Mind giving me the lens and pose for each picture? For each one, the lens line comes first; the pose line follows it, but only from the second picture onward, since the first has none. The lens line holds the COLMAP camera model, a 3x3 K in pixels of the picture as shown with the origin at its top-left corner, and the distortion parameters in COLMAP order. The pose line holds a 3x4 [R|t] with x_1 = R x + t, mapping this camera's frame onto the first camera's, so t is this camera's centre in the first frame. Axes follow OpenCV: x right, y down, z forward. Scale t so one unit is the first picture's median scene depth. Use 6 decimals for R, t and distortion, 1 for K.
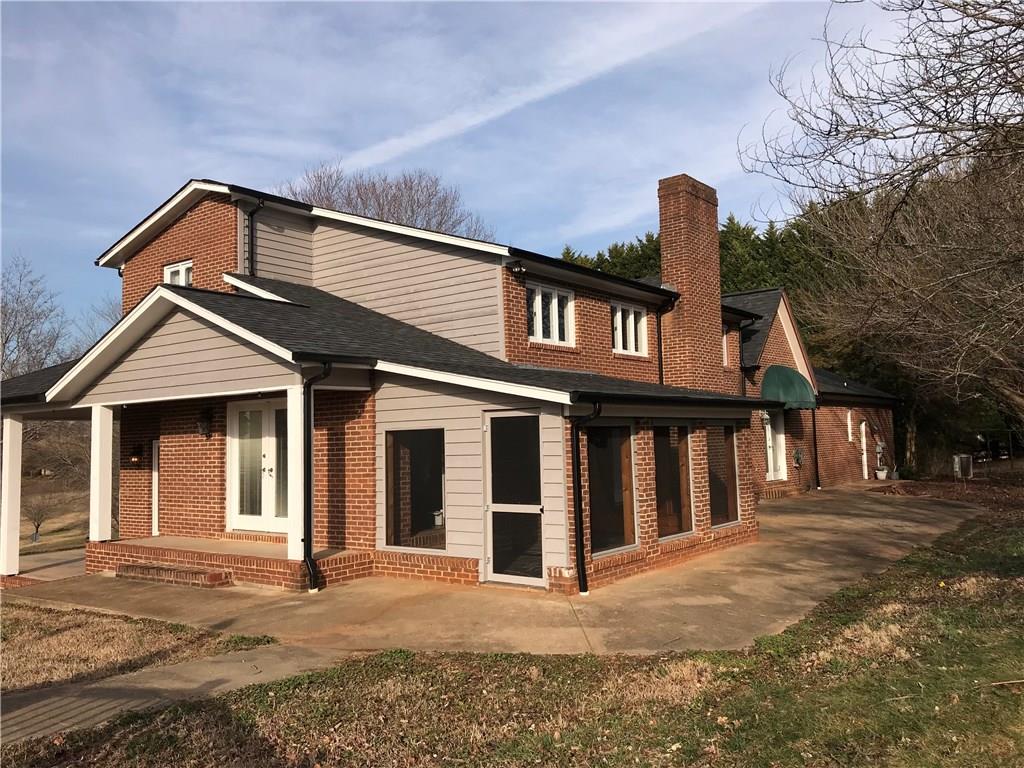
lens RADIAL K [[827.4, 0, 515.2], [0, 827.4, 380.8], [0, 0, 1]] dist [0.002139, 0.015042]
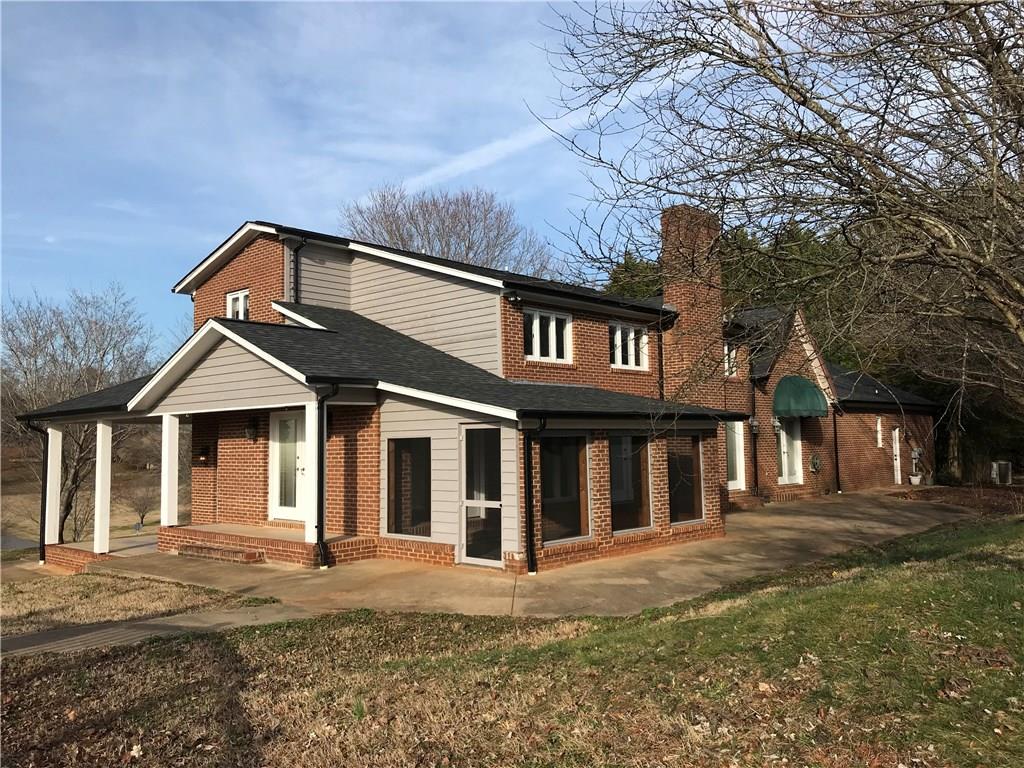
lens RADIAL K [[827.4, 0, 514.8], [0, 827.4, 384.0], [0, 0, 1]] dist [0.002139, 0.015042]
pose [[0.994812, 0.001728, -0.101721, 0.129727], [-0.001295, 0.999990, 0.004324, -0.021270], [0.101727, -0.004170, 0.994804, -0.159439]]
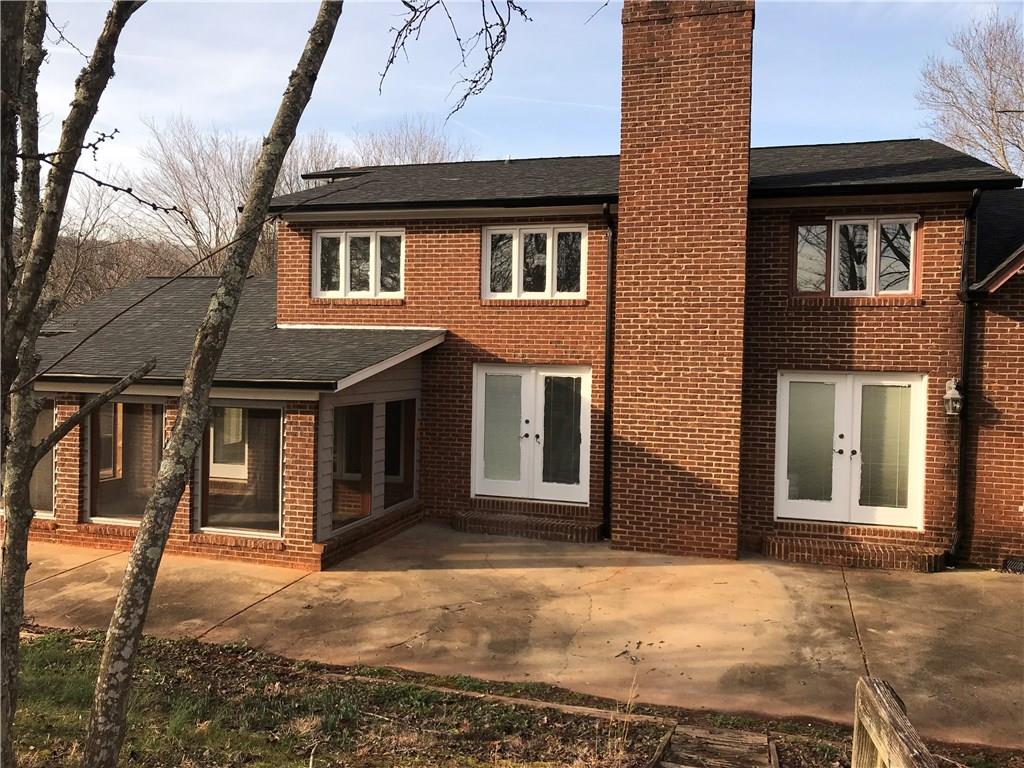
lens RADIAL K [[827.4, 0, 513.6], [0, 827.4, 387.5], [0, 0, 1]] dist [0.002139, 0.015042]
pose [[0.336045, 0.068210, -0.939373, 1.057617], [0.042068, 0.995292, 0.087320, -0.021924], [0.940906, -0.068861, 0.331594, 0.979710]]
